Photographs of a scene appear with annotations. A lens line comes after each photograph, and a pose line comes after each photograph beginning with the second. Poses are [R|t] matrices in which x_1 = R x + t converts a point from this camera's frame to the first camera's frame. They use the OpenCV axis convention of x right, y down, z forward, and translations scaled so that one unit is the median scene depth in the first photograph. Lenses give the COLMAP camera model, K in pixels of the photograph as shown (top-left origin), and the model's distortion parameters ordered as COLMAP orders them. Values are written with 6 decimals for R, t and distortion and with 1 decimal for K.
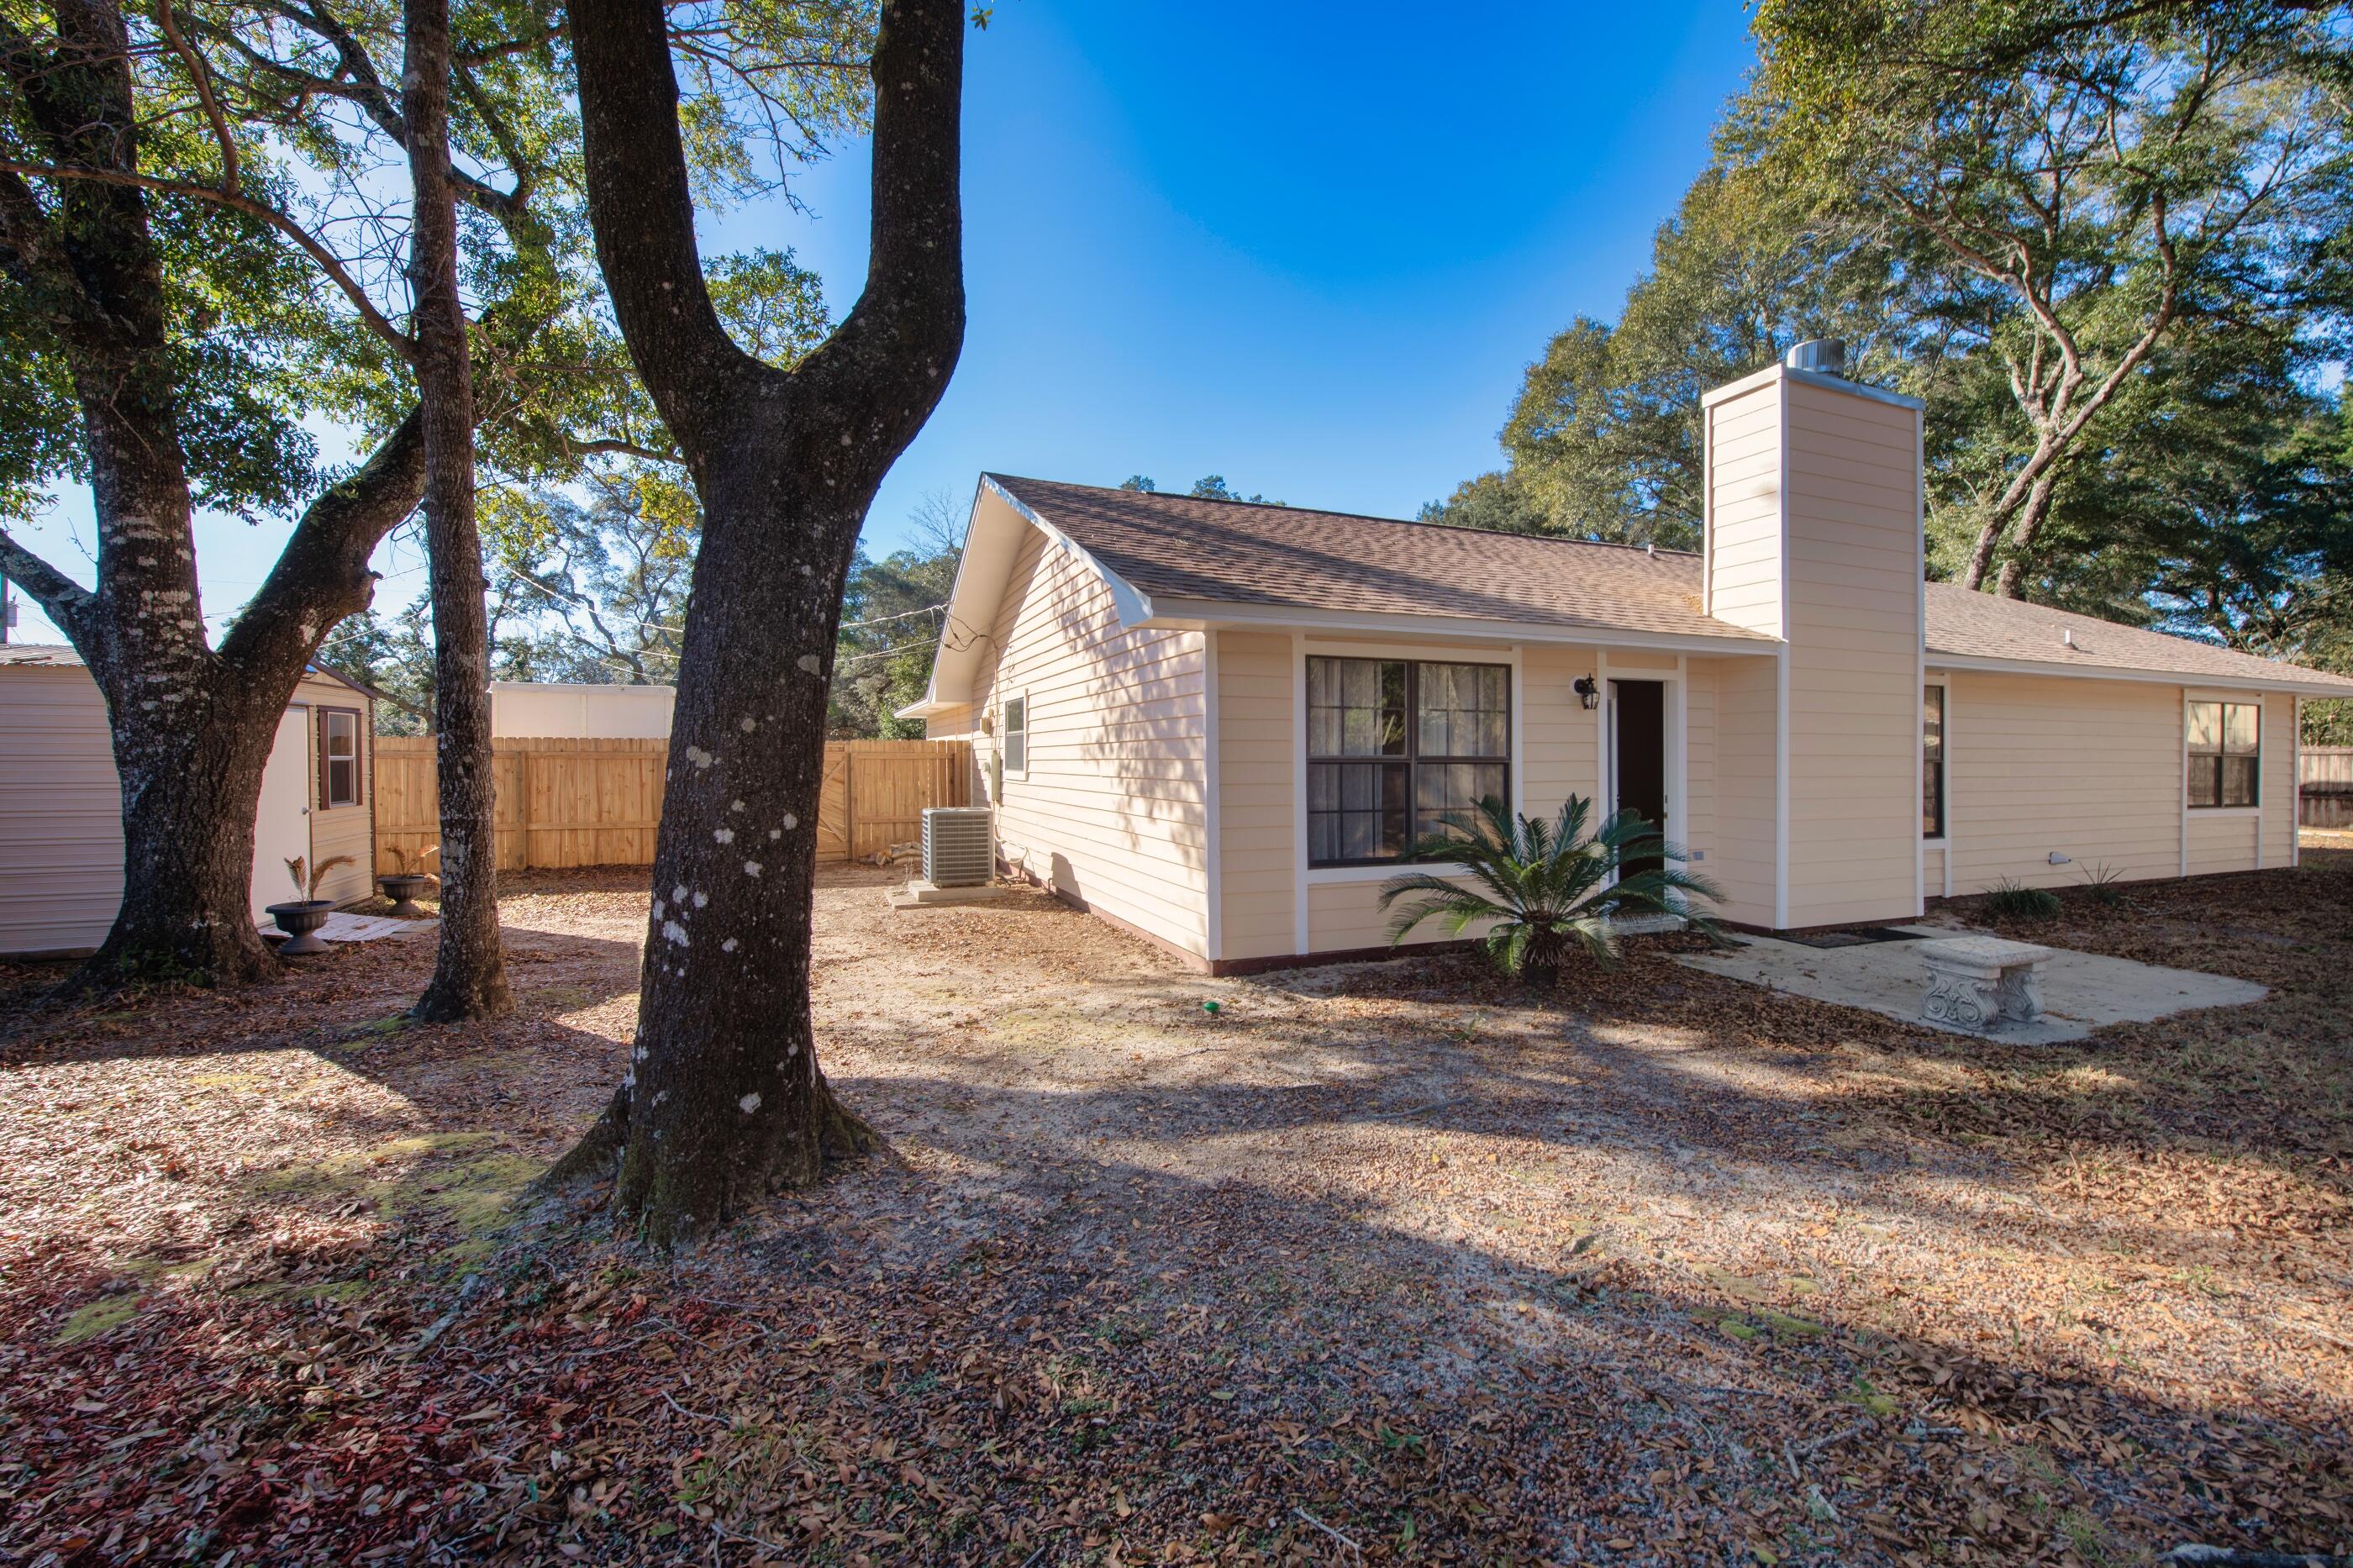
lens RADIAL K [[1013.9, 0, 1176.5], [0, 1013.9, 784.0], [0, 0, 1]] dist [-0.010102, -0.000147]
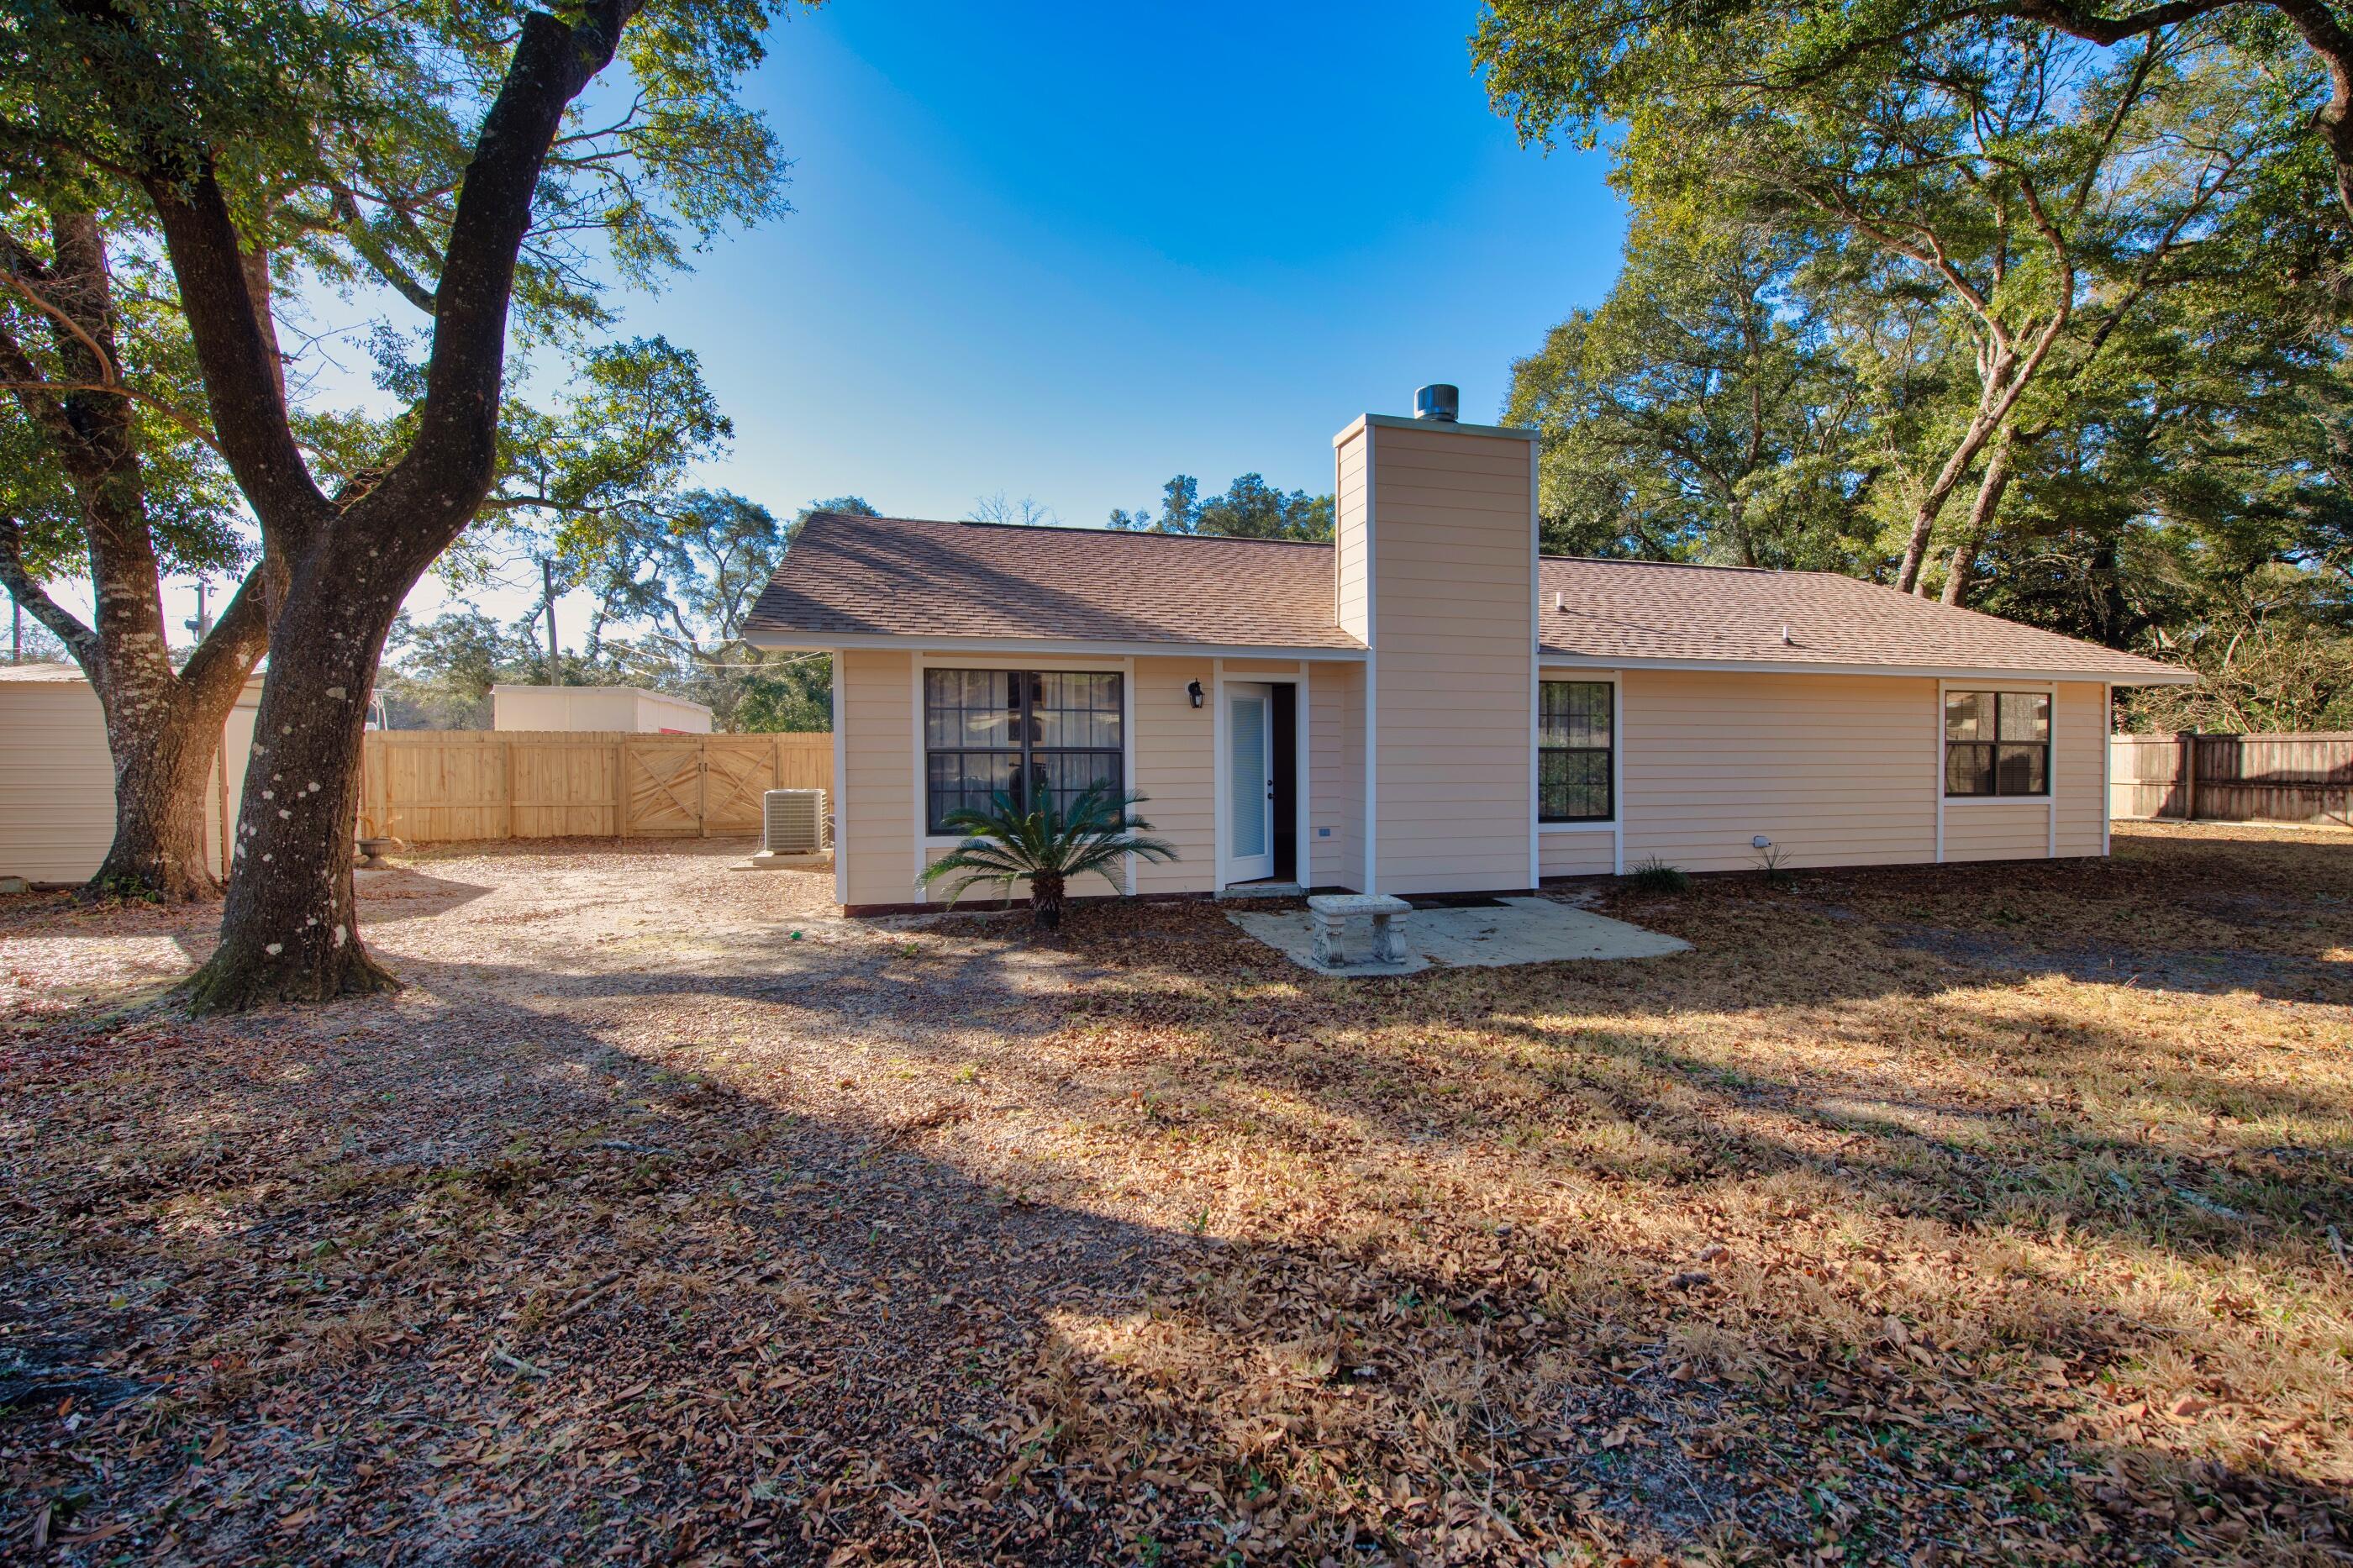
lens RADIAL K [[1013.9, 0, 1176.5], [0, 1013.9, 784.0], [0, 0, 1]] dist [-0.010102, -0.000147]
pose [[0.992026, 0.005290, -0.125924, 0.529520], [-0.003875, 0.999927, 0.011479, 0.003034], [0.125976, -0.010900, 0.991973, -0.202745]]
